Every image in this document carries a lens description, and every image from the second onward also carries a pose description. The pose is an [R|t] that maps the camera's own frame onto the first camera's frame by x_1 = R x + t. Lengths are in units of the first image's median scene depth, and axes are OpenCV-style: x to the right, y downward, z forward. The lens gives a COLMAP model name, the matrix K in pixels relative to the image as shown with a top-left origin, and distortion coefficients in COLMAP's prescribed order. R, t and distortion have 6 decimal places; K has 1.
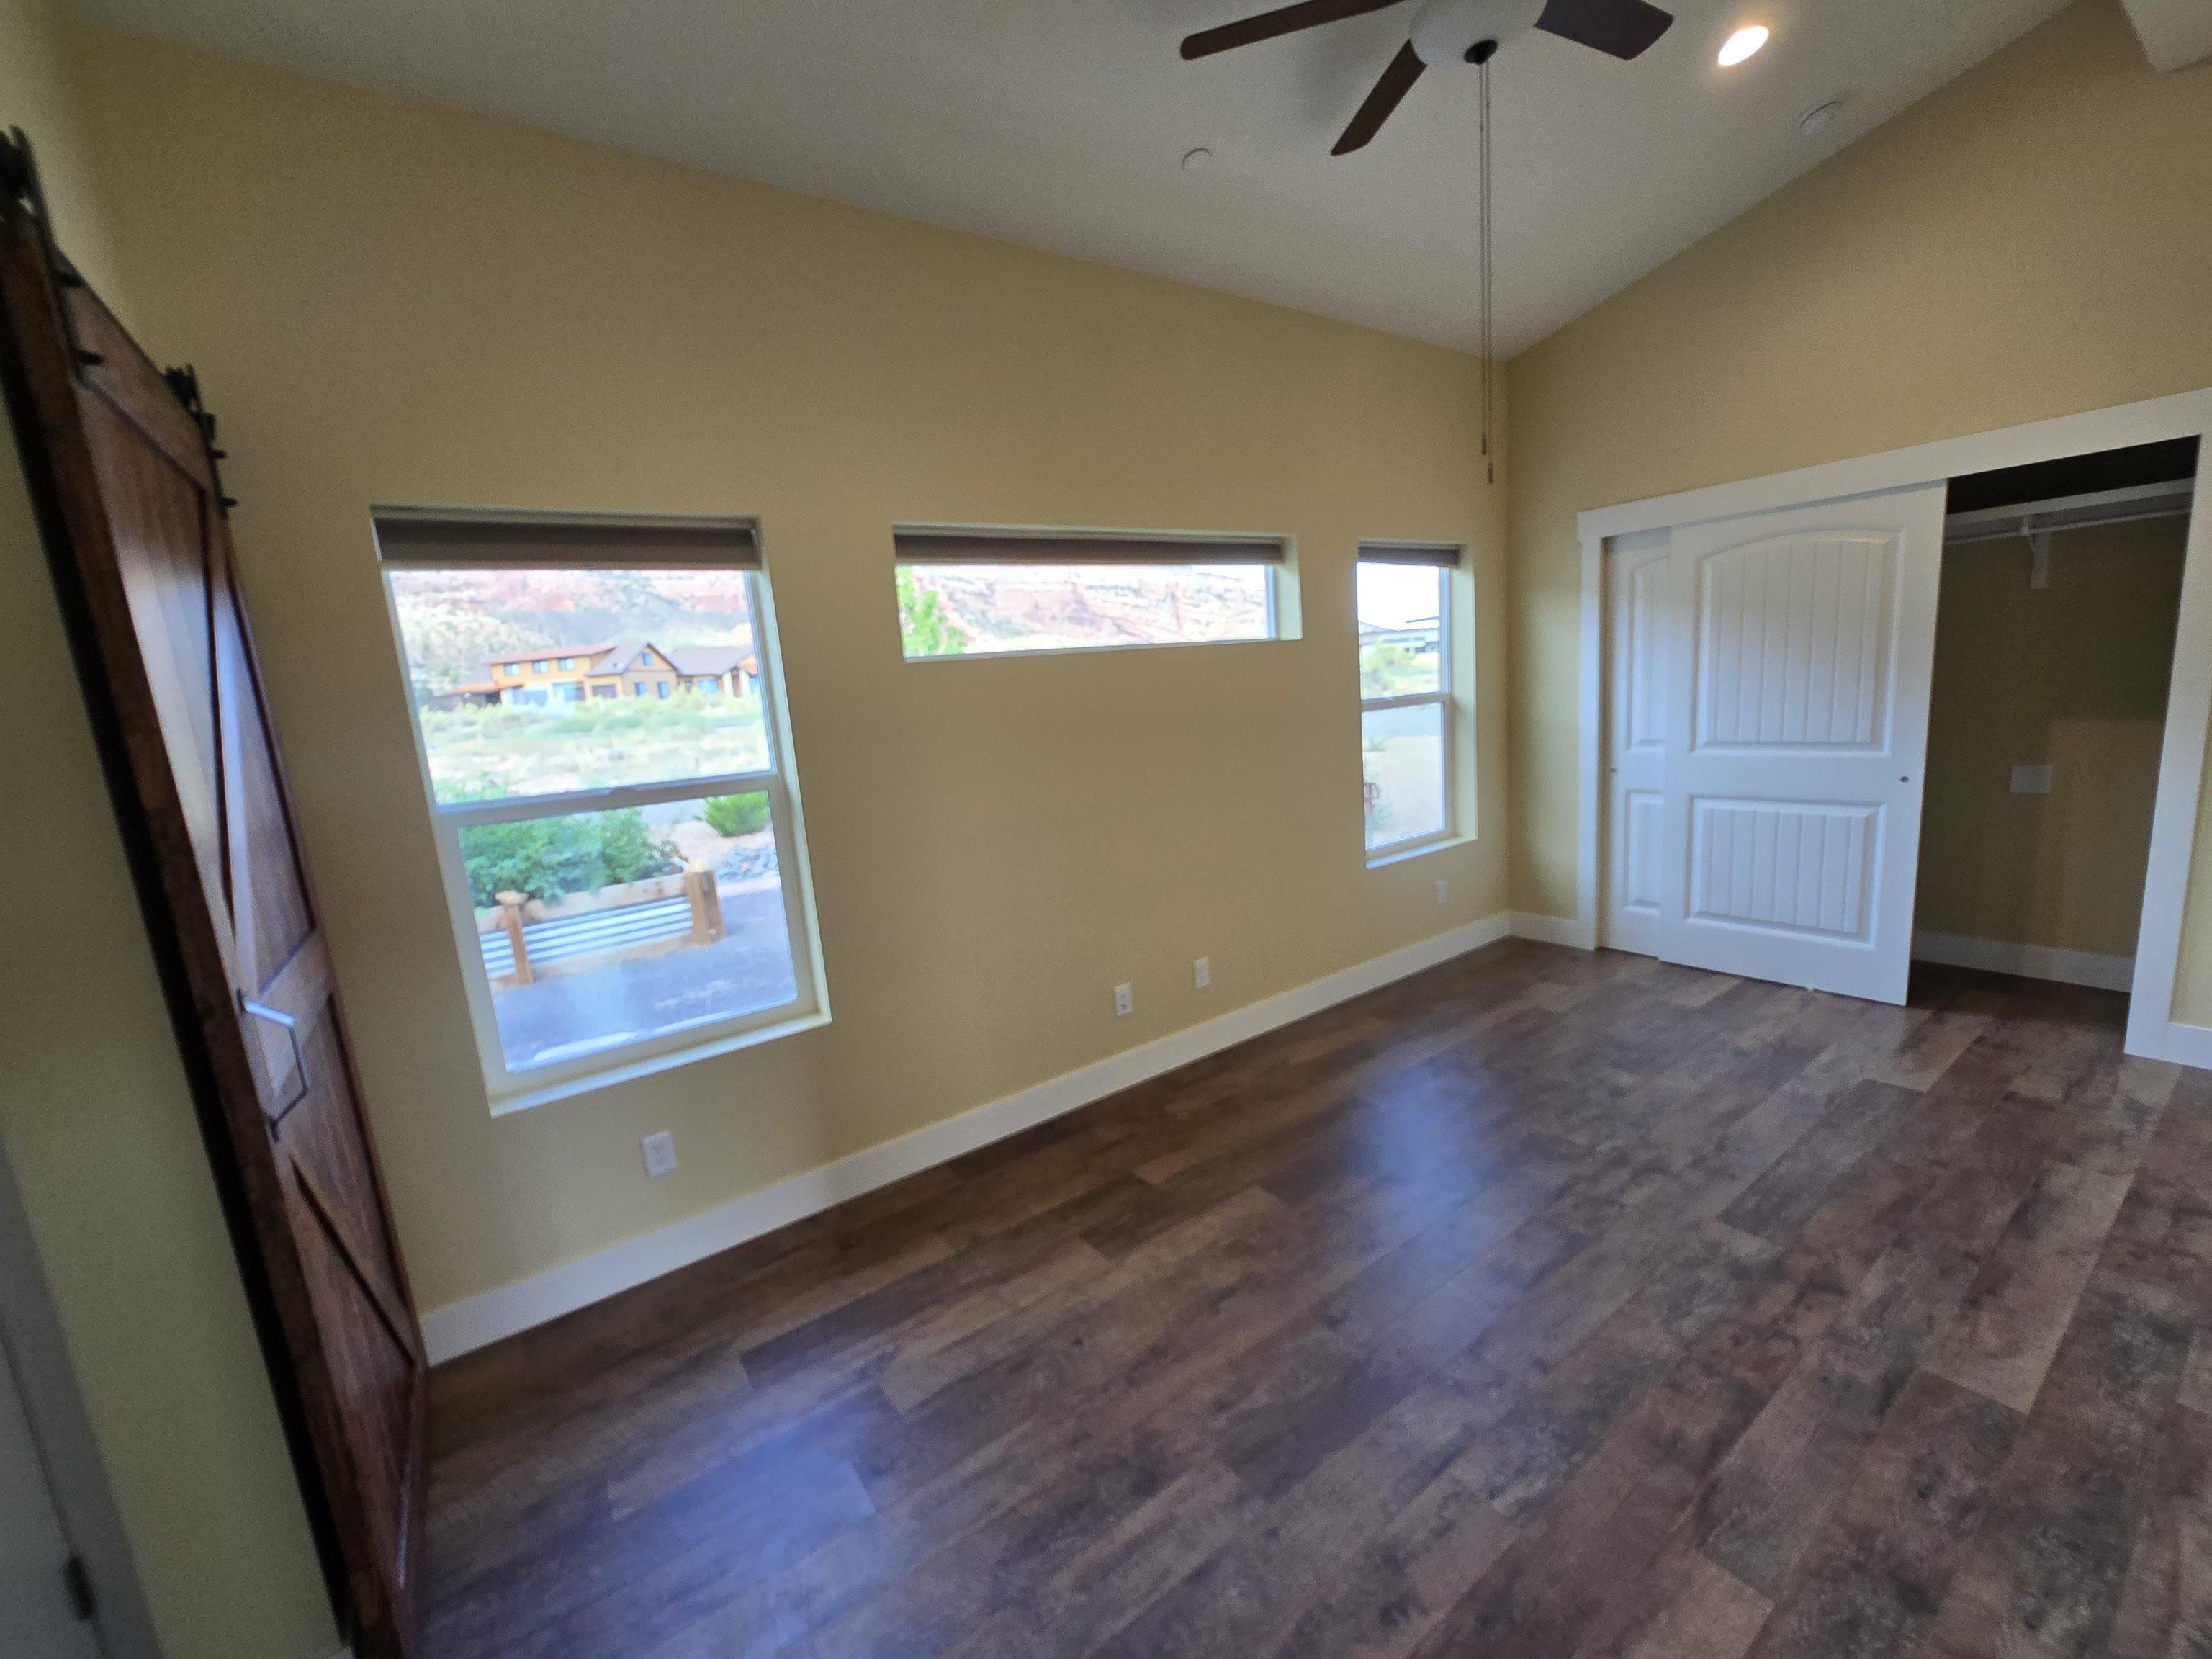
lens RADIAL K [[891.3, 0, 1092.9], [0, 891.3, 839.2], [0, 0, 1]] dist [-0.001151, 0.000399]
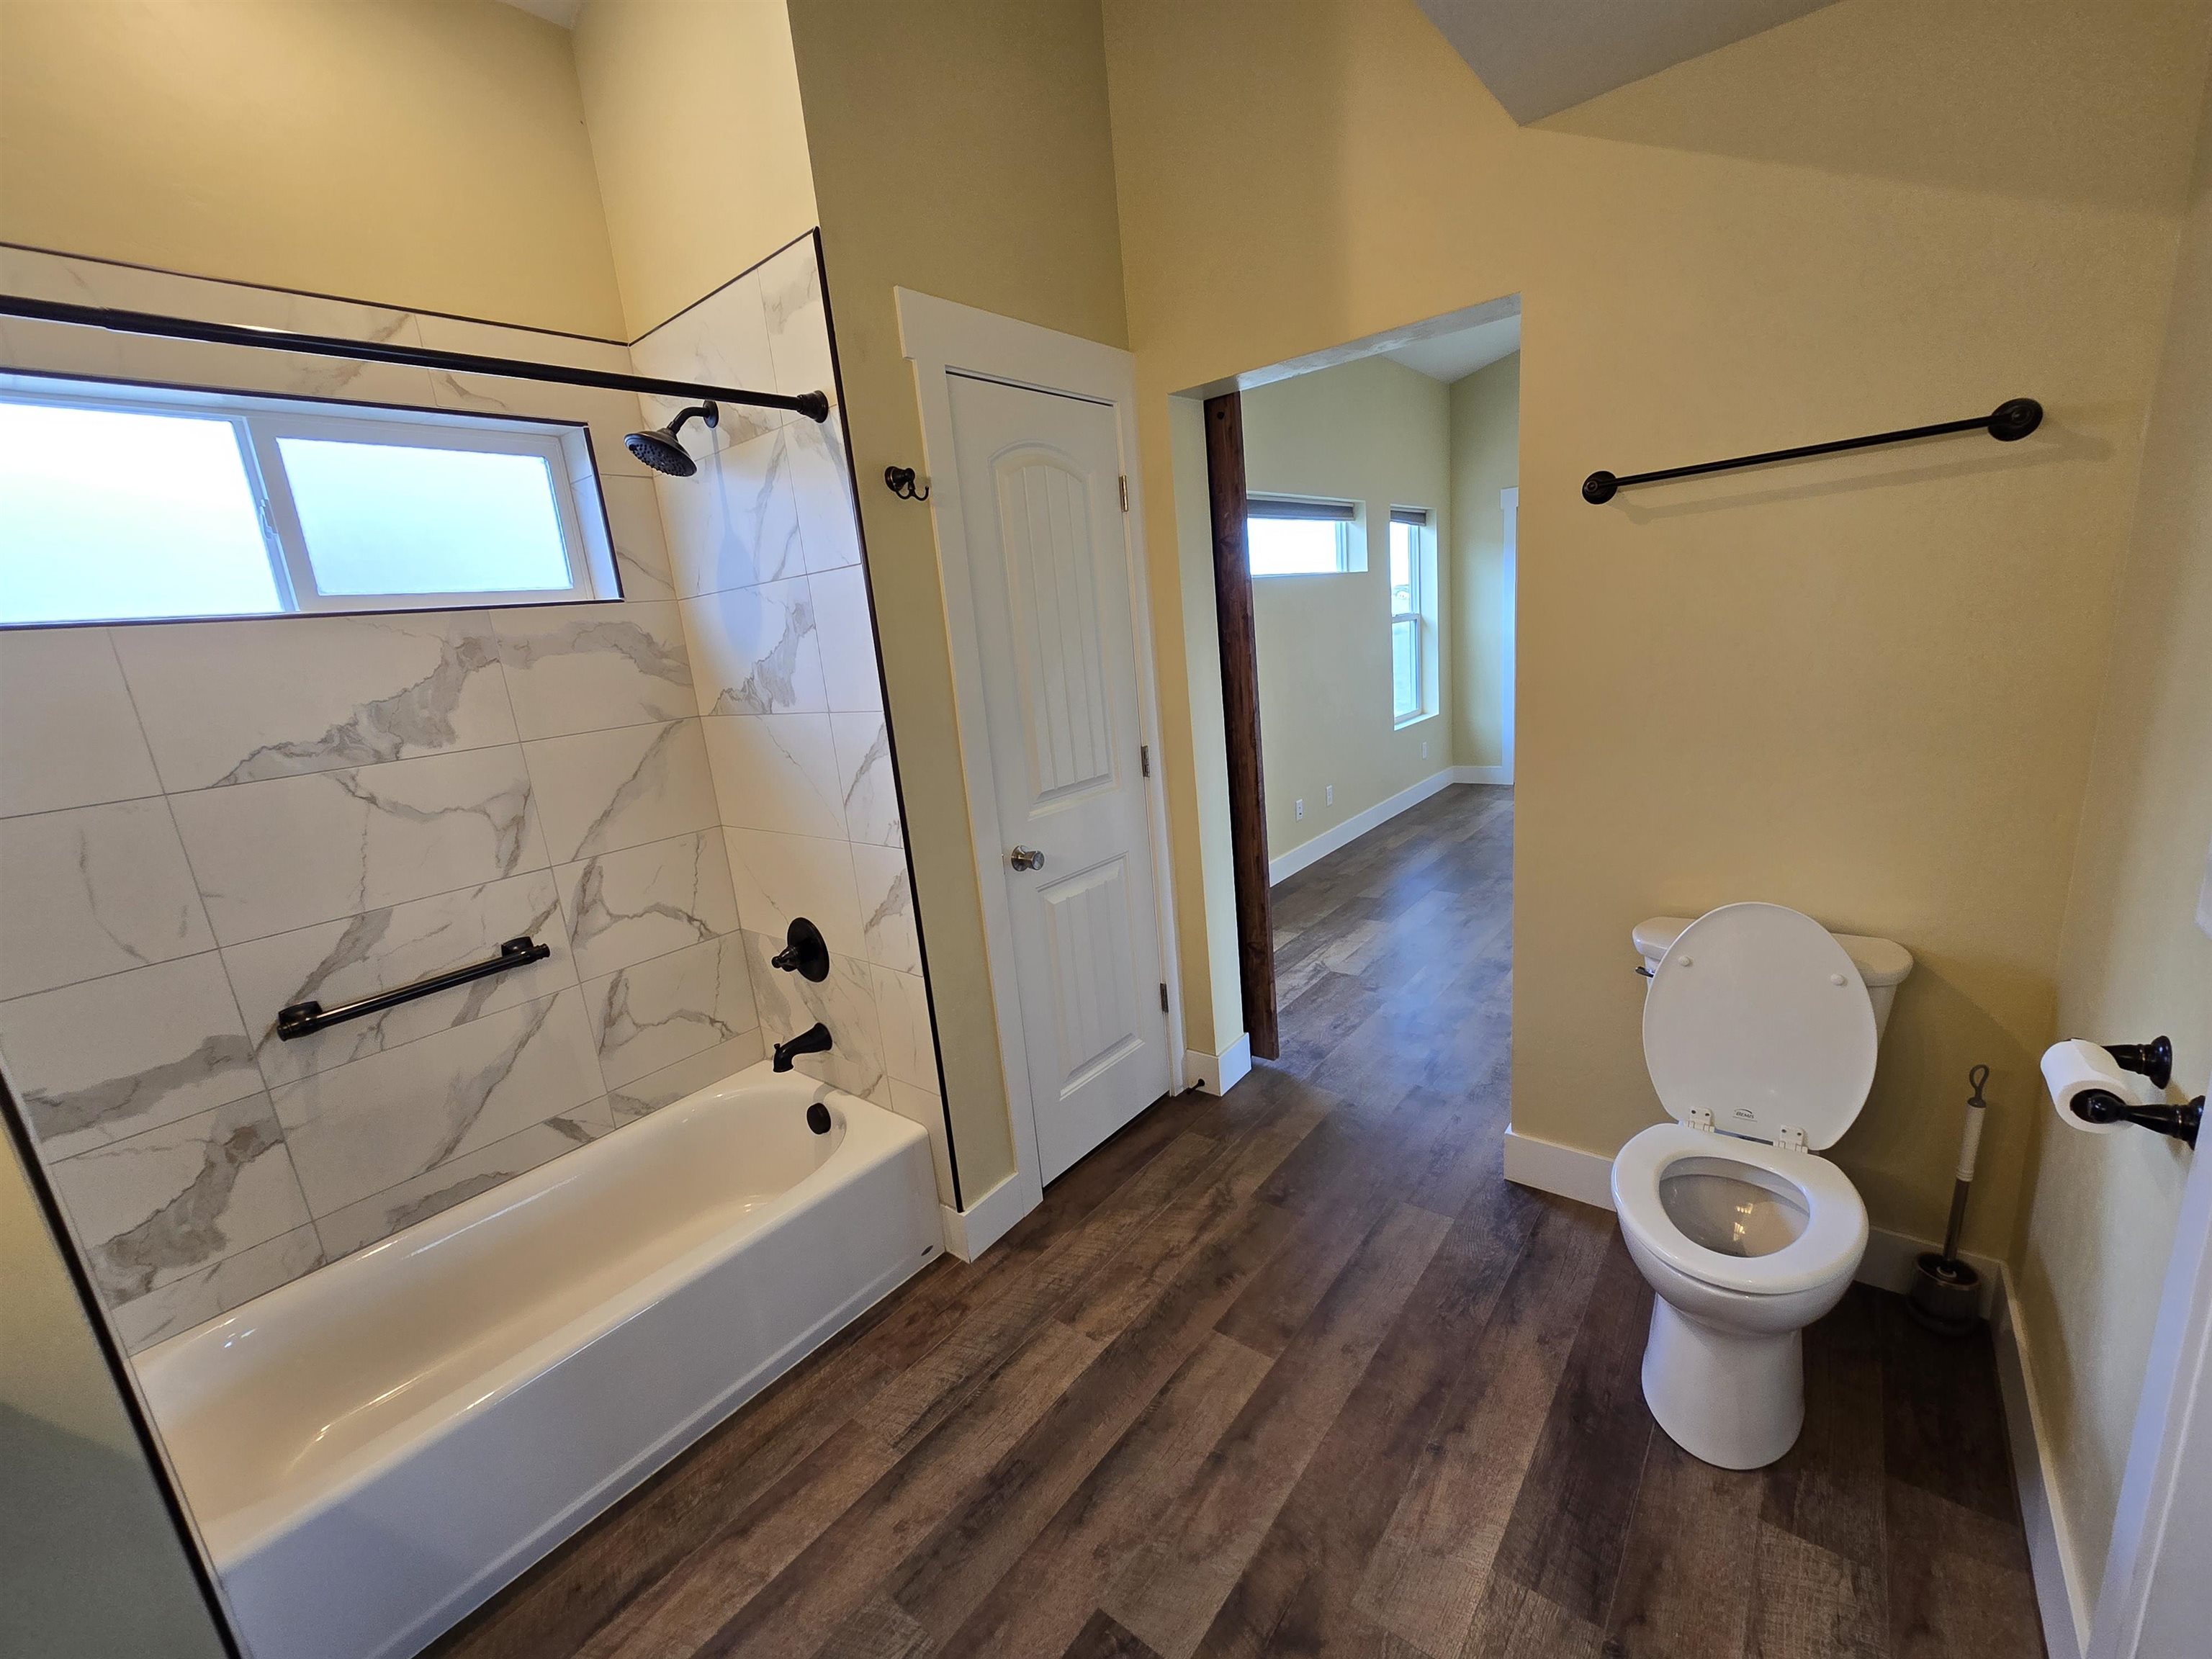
lens RADIAL K [[904.9, 0, 1092.0], [0, 904.9, 844.7], [0, 0, 1]] dist [-0.002500, -0.000168]
pose [[0.963204, -0.077851, 0.257249, -1.061590], [0.066332, 0.996380, 0.053169, 0.200067], [-0.260457, -0.034149, 0.964881, -0.597457]]
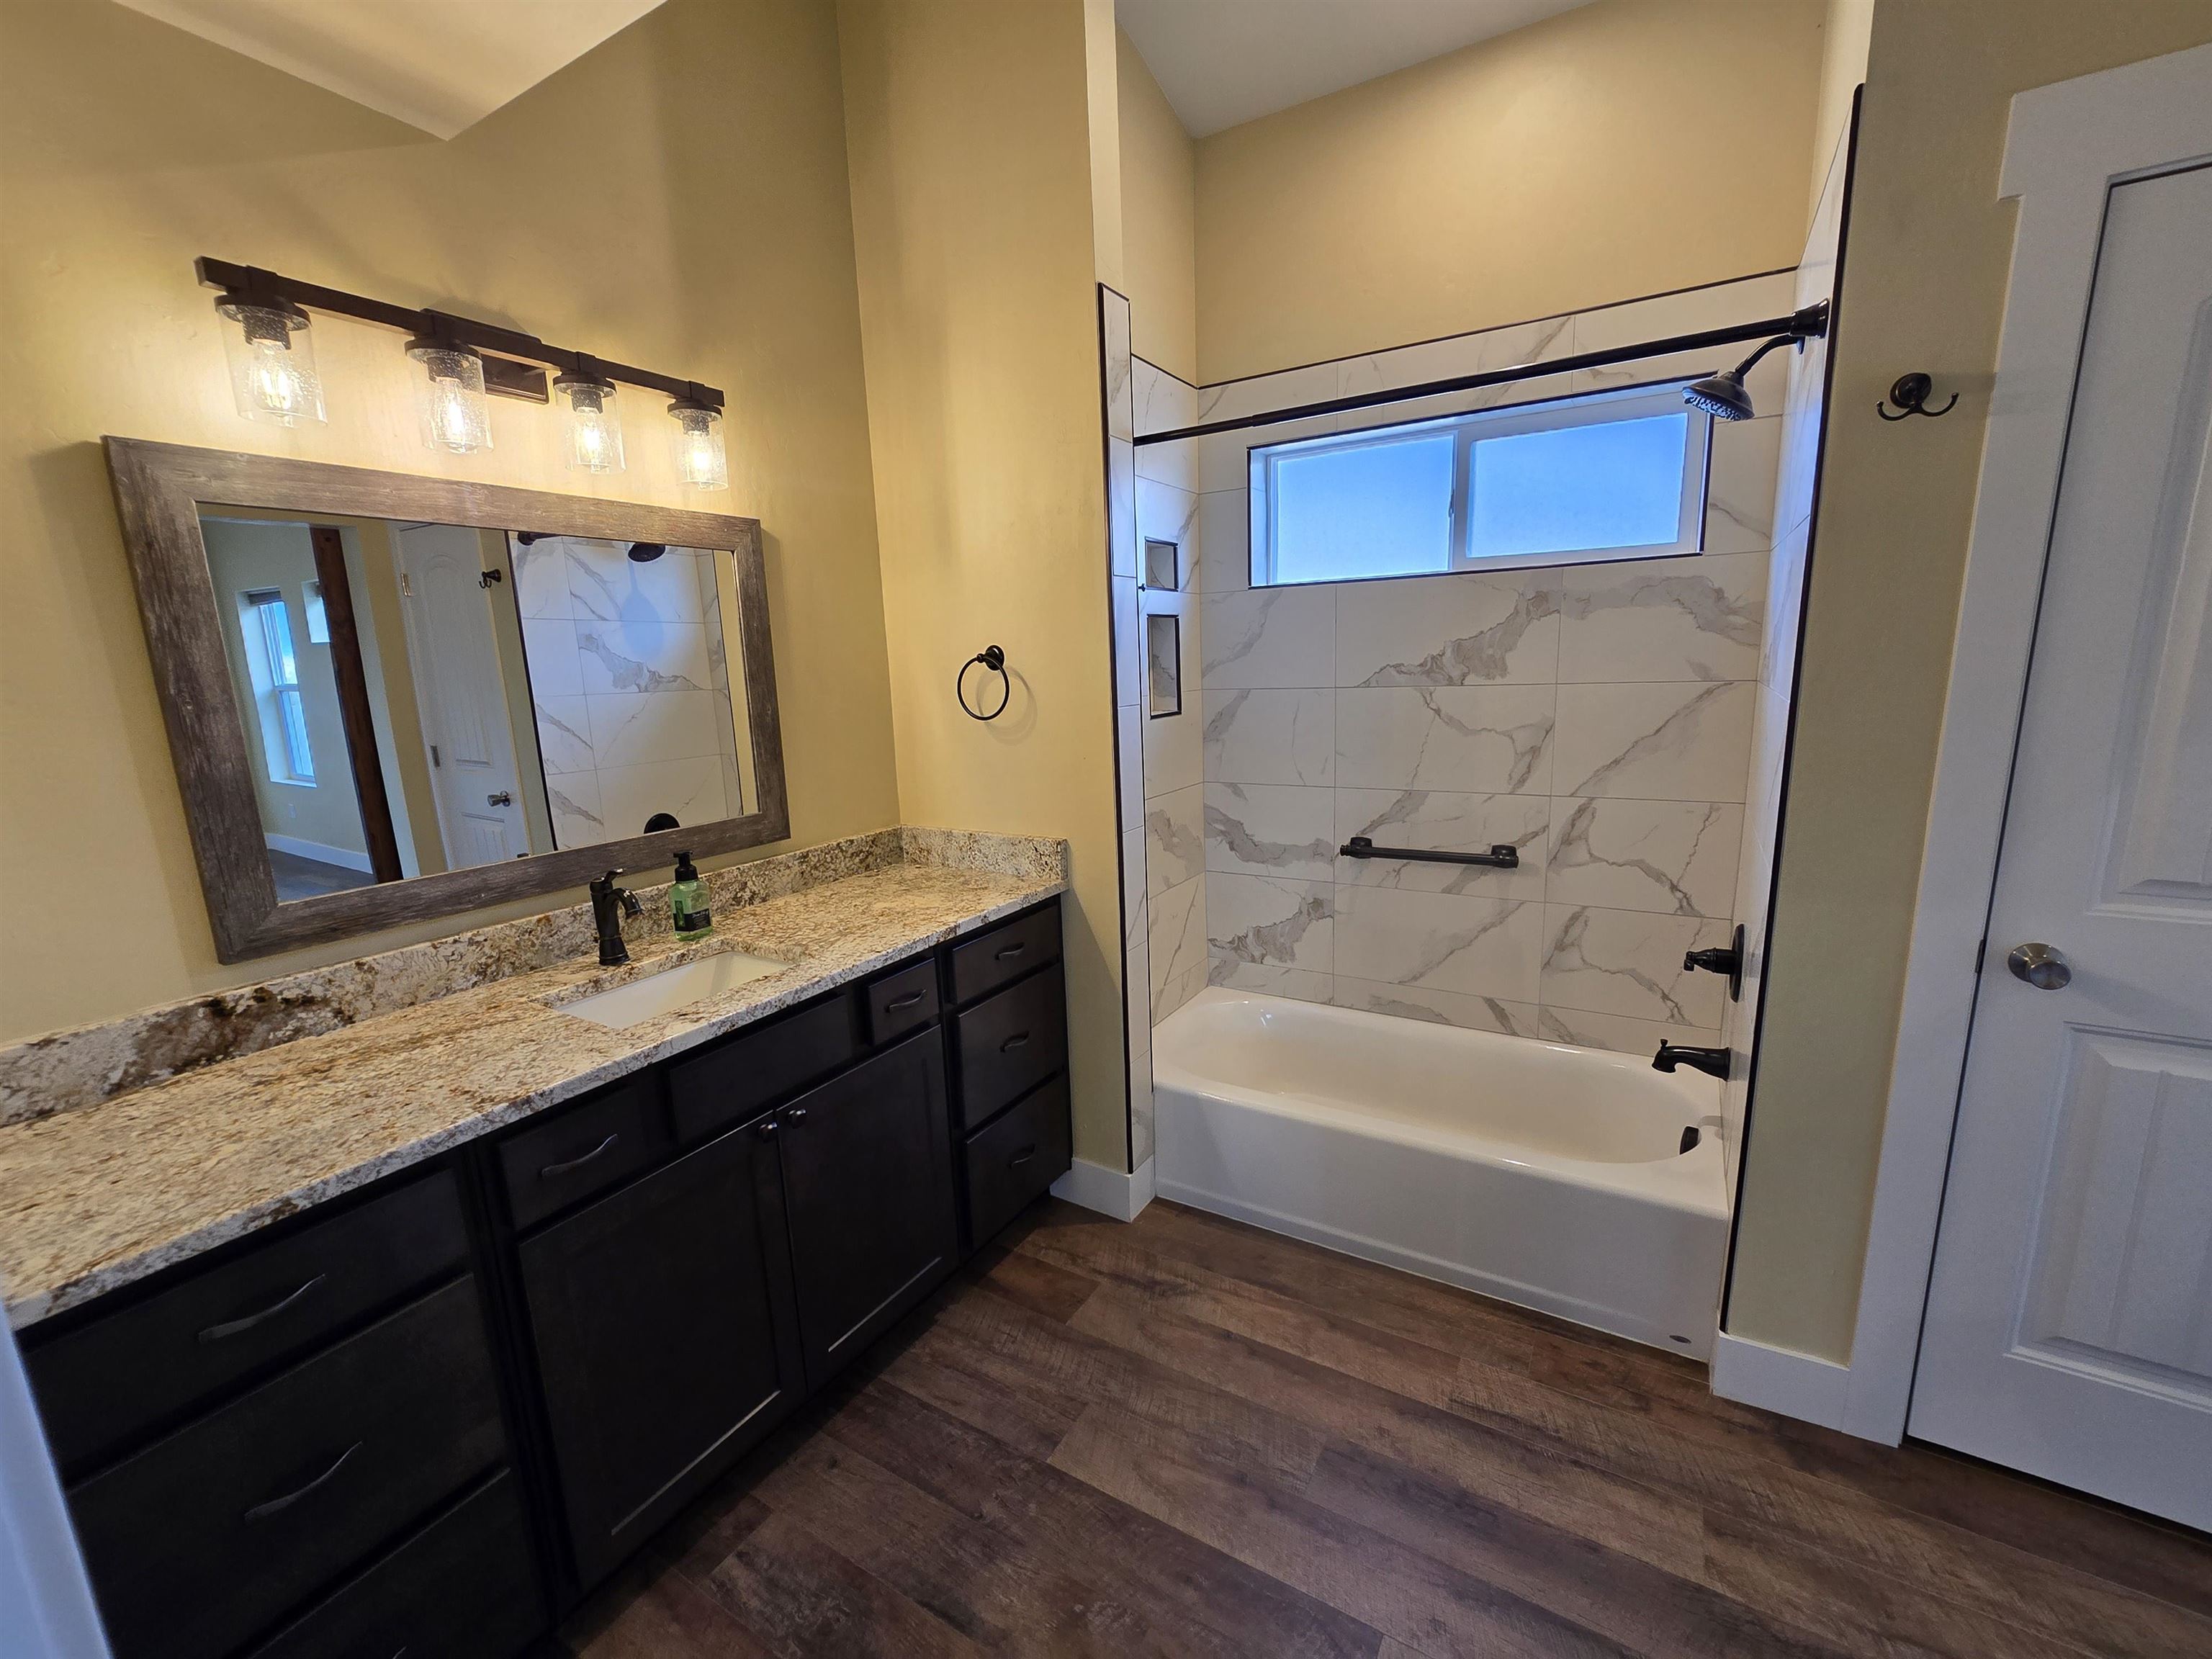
lens RADIAL K [[913.8, 0, 1111.9], [0, 913.8, 836.6], [0, 0, 1]] dist [-0.000298, 0.000429]
pose [[0.410478, 0.239503, -0.879856, -0.599282], [-0.148511, 0.969567, 0.194638, 0.147537], [0.899695, 0.050774, 0.433555, -0.470769]]
